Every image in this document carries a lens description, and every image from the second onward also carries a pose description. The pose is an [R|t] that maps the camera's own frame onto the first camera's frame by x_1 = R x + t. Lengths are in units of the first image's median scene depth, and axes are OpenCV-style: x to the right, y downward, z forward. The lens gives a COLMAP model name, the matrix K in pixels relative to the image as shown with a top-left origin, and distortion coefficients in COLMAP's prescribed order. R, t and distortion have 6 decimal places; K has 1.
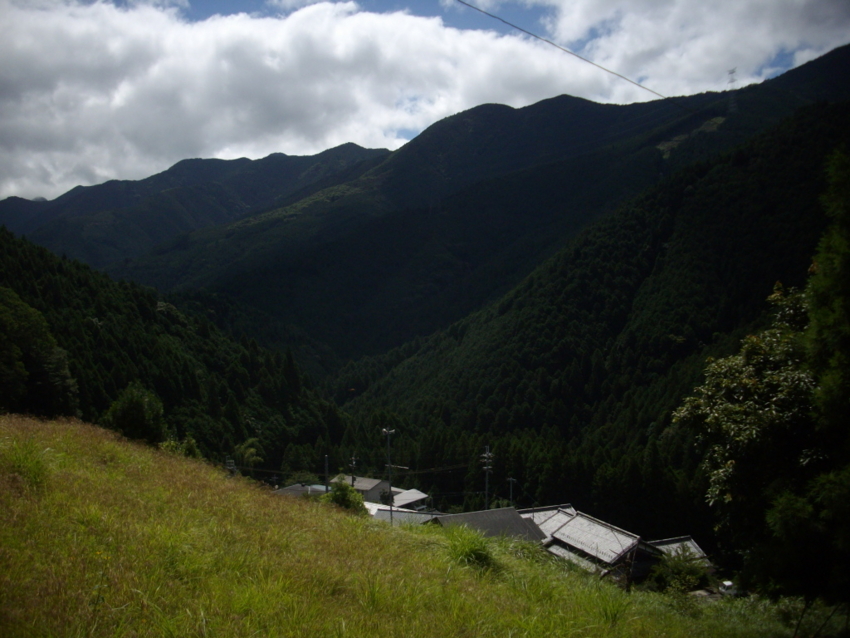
lens RADIAL K [[935.2, 0, 425.0], [0, 935.2, 319.0], [0, 0, 1]] dist [-0.179127, 0.126650]
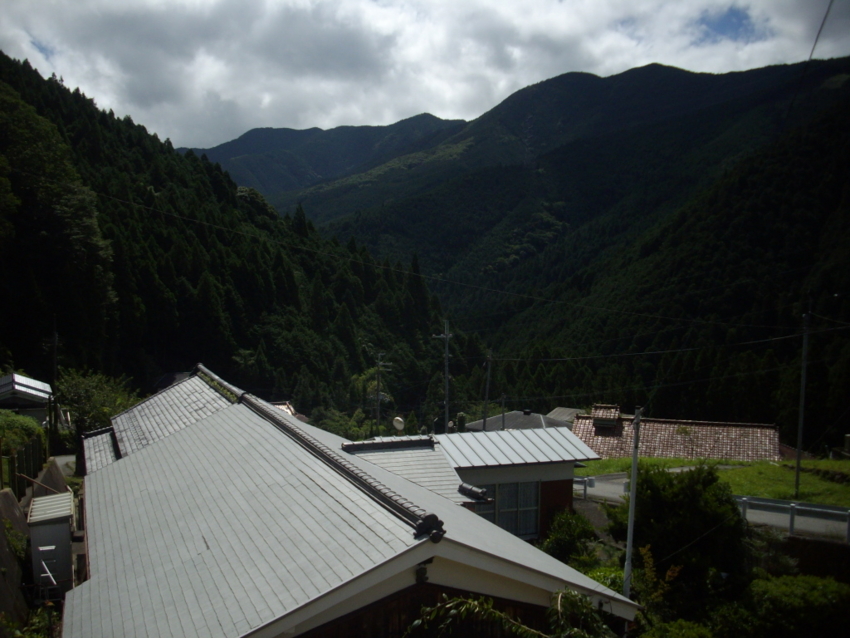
lens RADIAL K [[935.2, 0, 425.0], [0, 935.2, 319.0], [0, 0, 1]] dist [-0.179127, 0.126650]
pose [[0.997378, 0.028550, -0.066502, -0.092790], [-0.027596, 0.999503, 0.015228, 0.072062], [0.066903, -0.013352, 0.997670, 0.285775]]
